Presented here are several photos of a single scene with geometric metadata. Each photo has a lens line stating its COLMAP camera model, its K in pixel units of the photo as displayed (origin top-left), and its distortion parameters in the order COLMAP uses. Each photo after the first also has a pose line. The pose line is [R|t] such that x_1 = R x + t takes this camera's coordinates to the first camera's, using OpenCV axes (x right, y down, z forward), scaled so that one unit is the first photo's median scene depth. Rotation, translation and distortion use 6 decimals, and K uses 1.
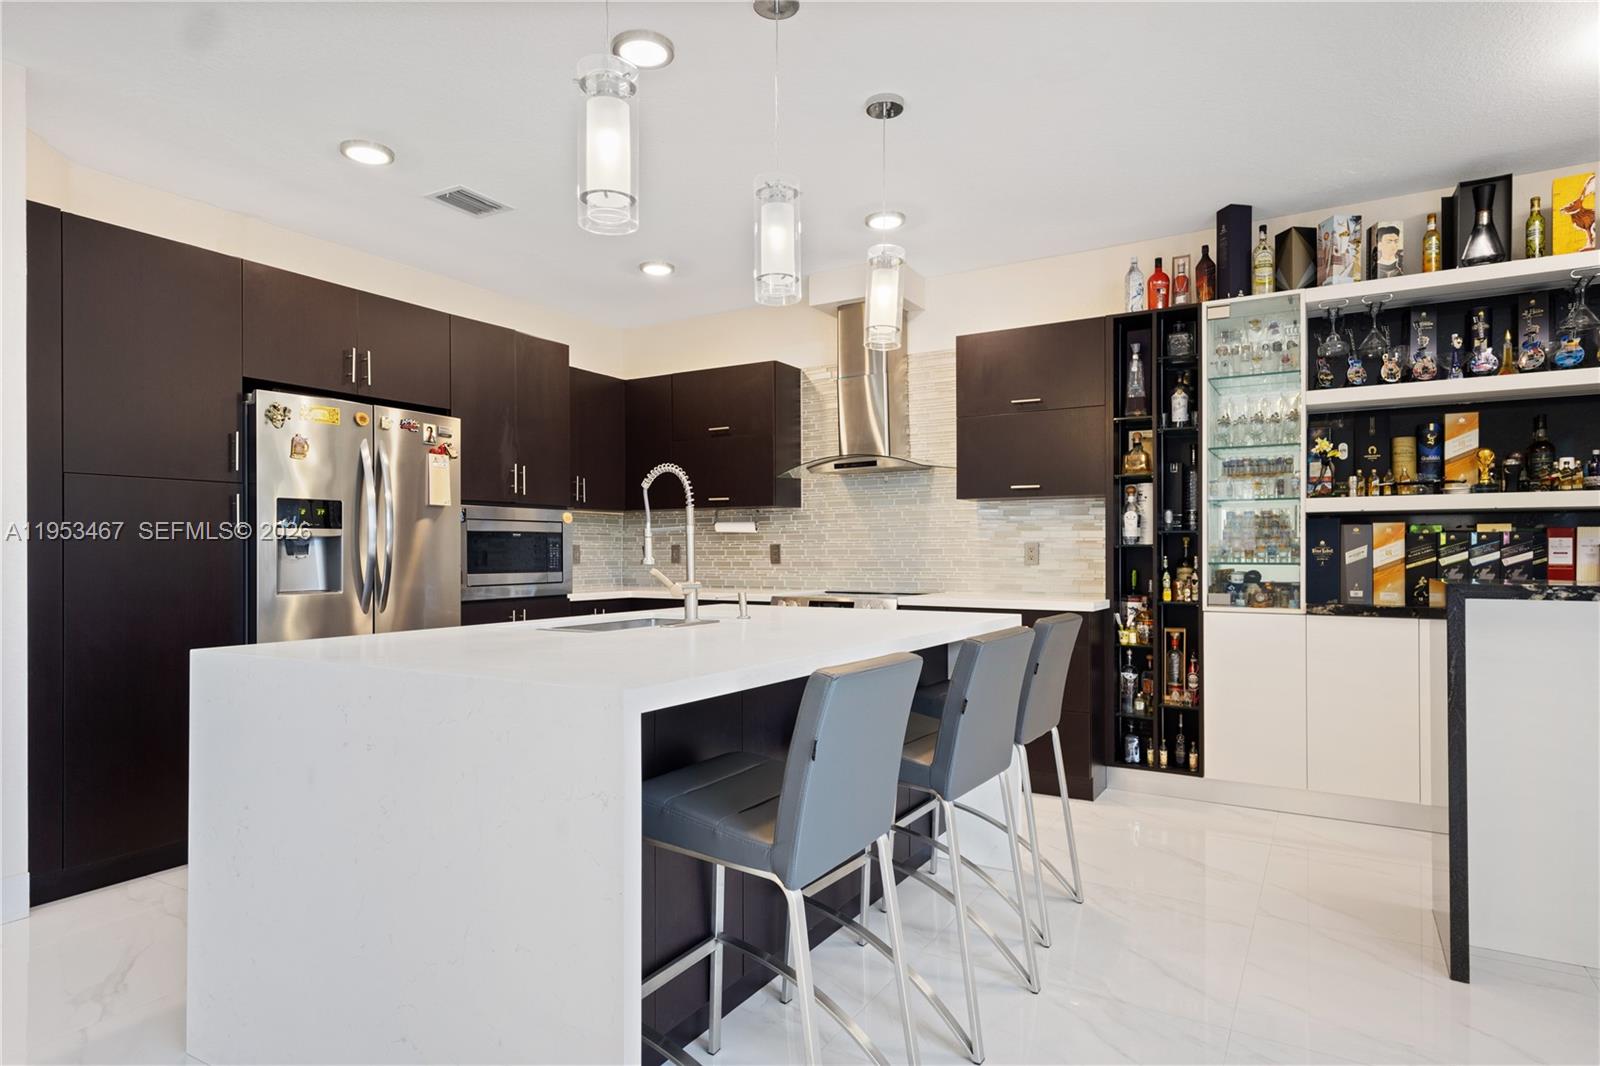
lens RADIAL K [[881.6, 0, 797.0], [0, 881.6, 543.8], [0, 0, 1]] dist [0.012520, -0.001541]
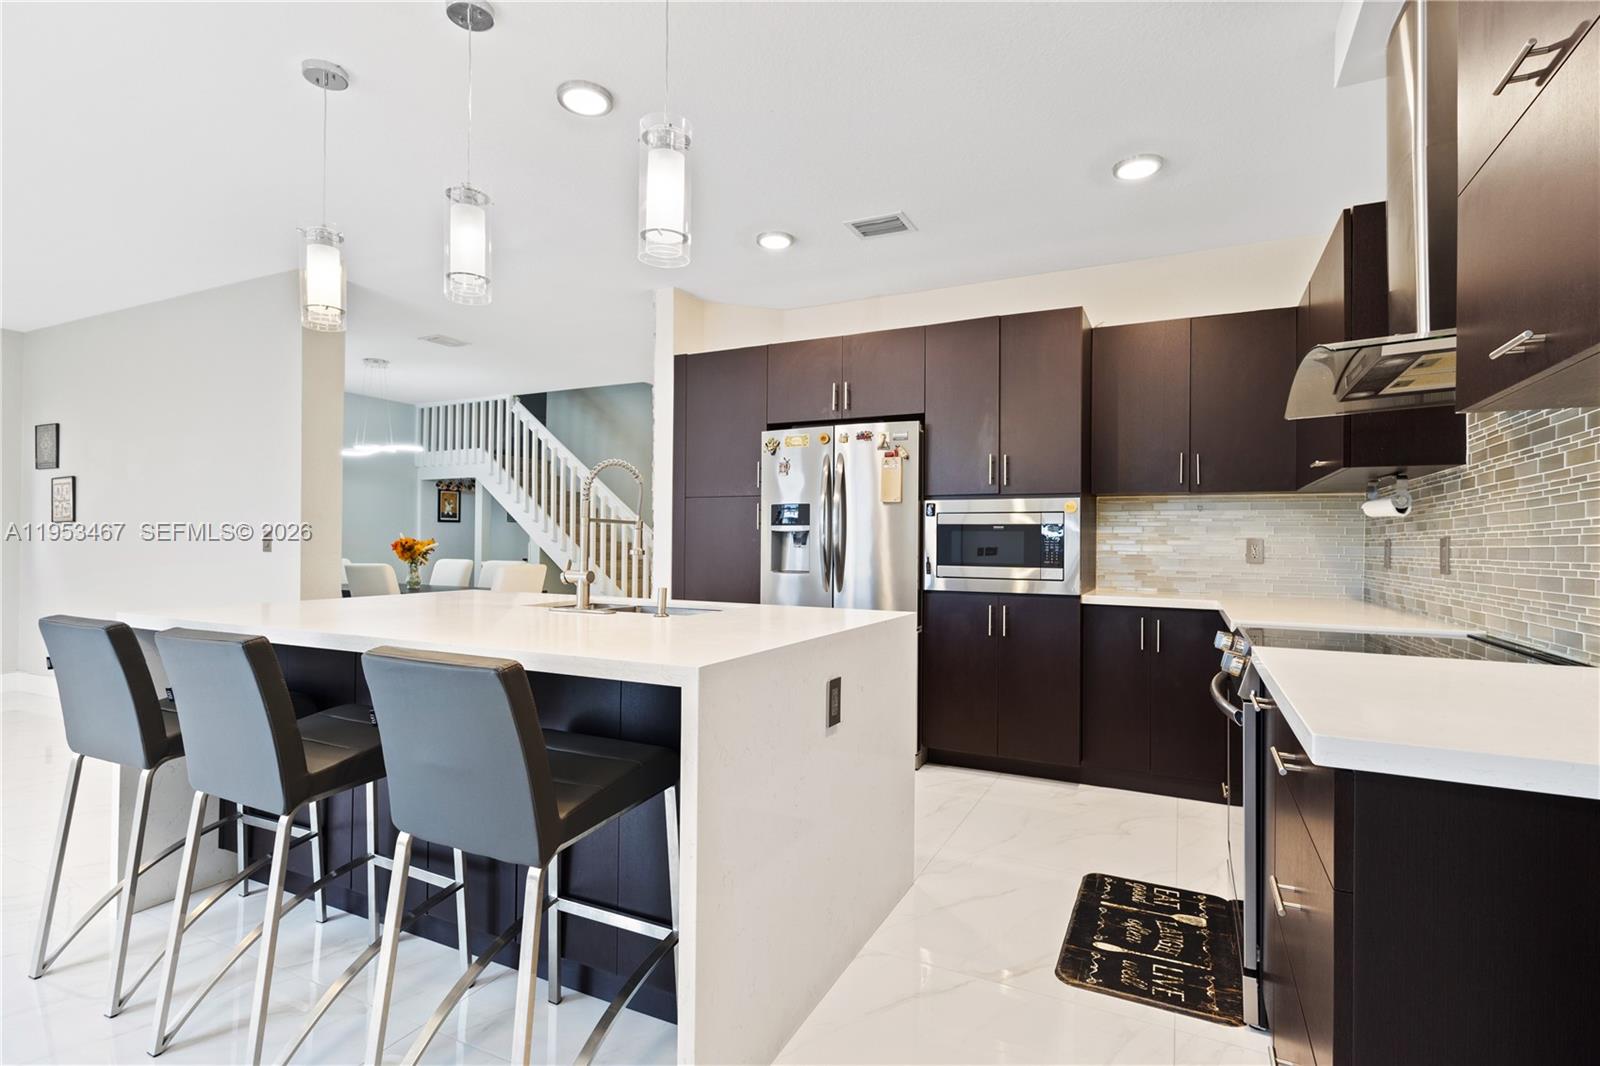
lens RADIAL K [[787.1, 0, 802.2], [0, 787.1, 526.8], [0, 0, 1]] dist [0.013537, 0.001203]
pose [[0.080895, -0.012447, -0.996645, 0.572186], [-0.001360, 0.999920, -0.012598, 0.000963], [0.996722, 0.002375, 0.080872, 0.789295]]
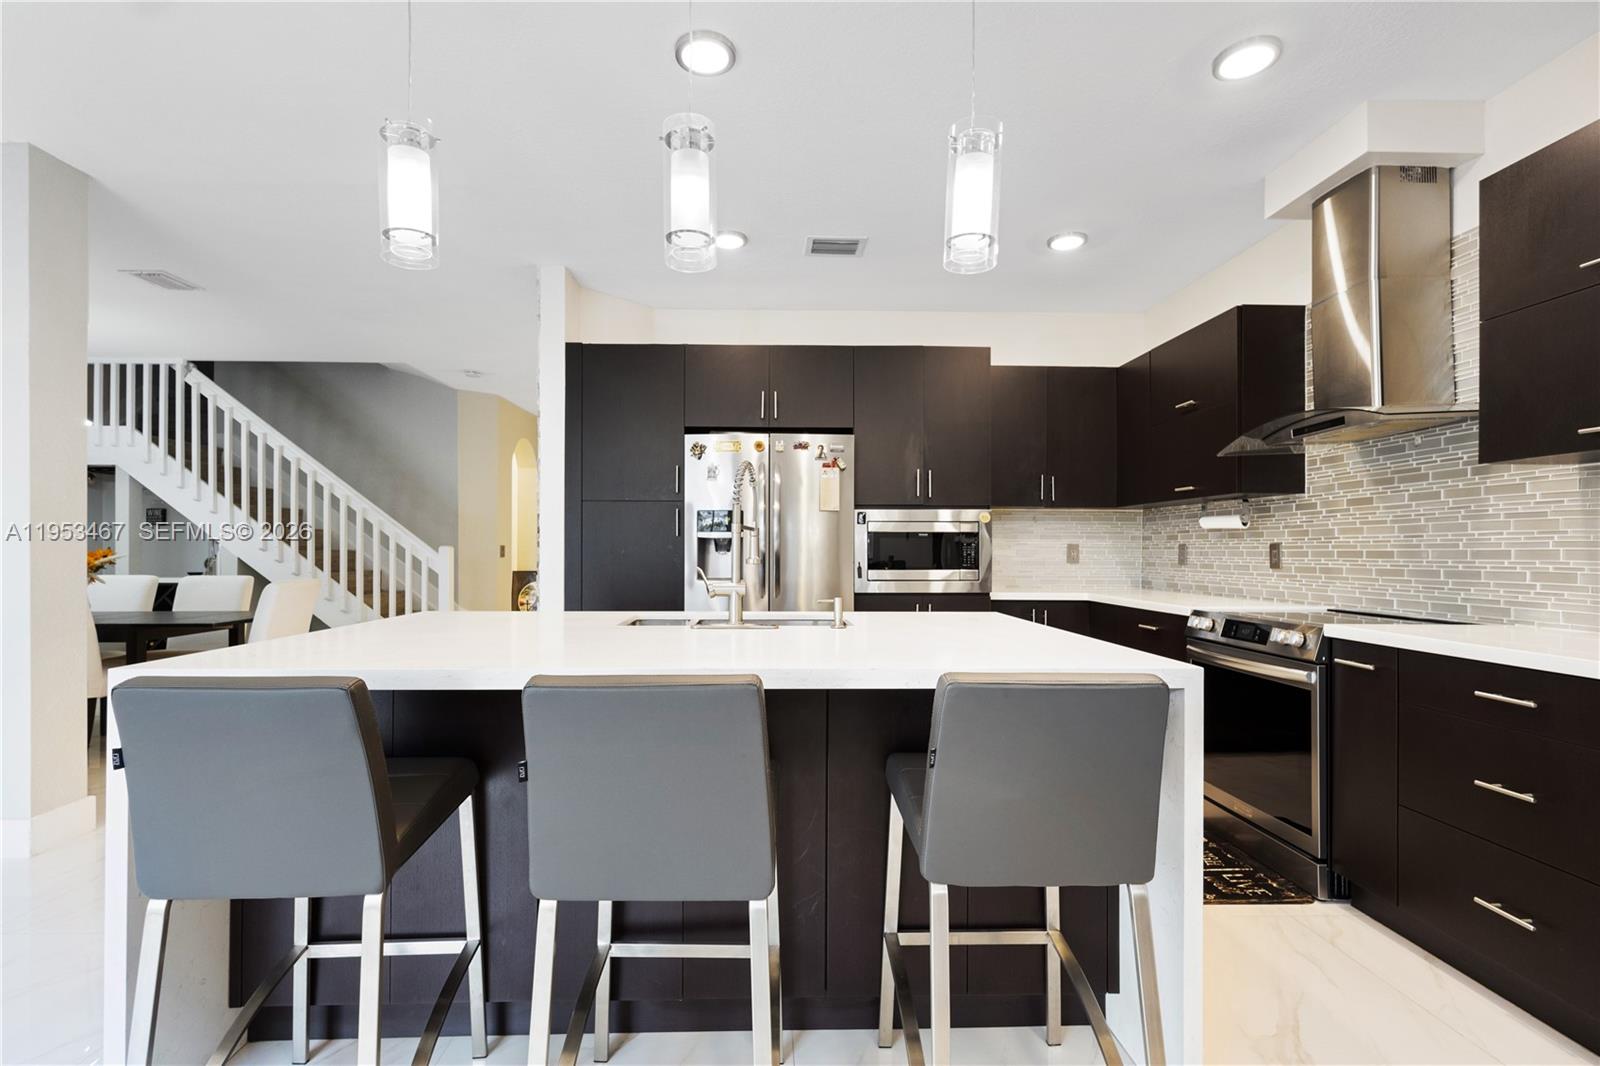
lens RADIAL K [[749.2, 0, 789.0], [0, 749.2, 545.7], [0, 0, 1]] dist [0.012202, -0.001196]
pose [[0.544819, 0.002241, -0.838551, 0.399202], [0.000670, 0.999995, 0.003107, 0.000661], [0.838554, -0.002255, 0.544815, 0.399240]]
